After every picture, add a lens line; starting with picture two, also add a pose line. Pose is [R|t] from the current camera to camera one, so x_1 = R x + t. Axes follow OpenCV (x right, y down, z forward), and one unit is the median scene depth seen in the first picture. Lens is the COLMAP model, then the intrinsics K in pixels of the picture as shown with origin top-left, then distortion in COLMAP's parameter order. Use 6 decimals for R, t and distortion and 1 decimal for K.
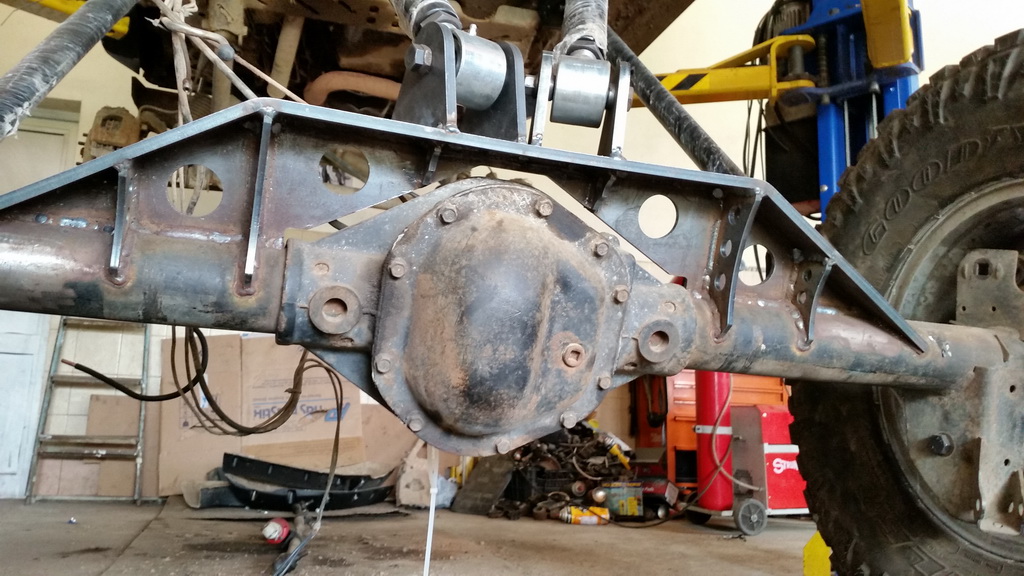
lens RADIAL K [[881.4, 0, 505.8], [0, 881.4, 255.3], [0, 0, 1]] dist [0.003552, 0.000604]
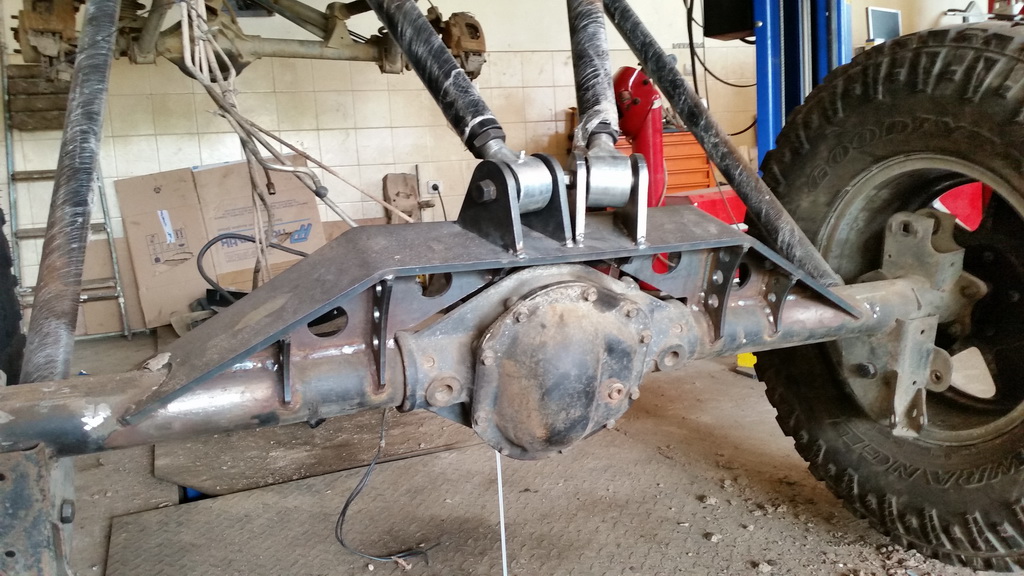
lens RADIAL K [[862.9, 0, 512.0], [0, 862.9, 288.0], [0, 0, 1]] dist [0.016826, 0.000570]
pose [[0.991607, -0.106754, 0.072932, -0.134066], [0.078835, 0.946357, 0.313359, -0.386638], [-0.102472, -0.304980, 0.946830, -0.161132]]
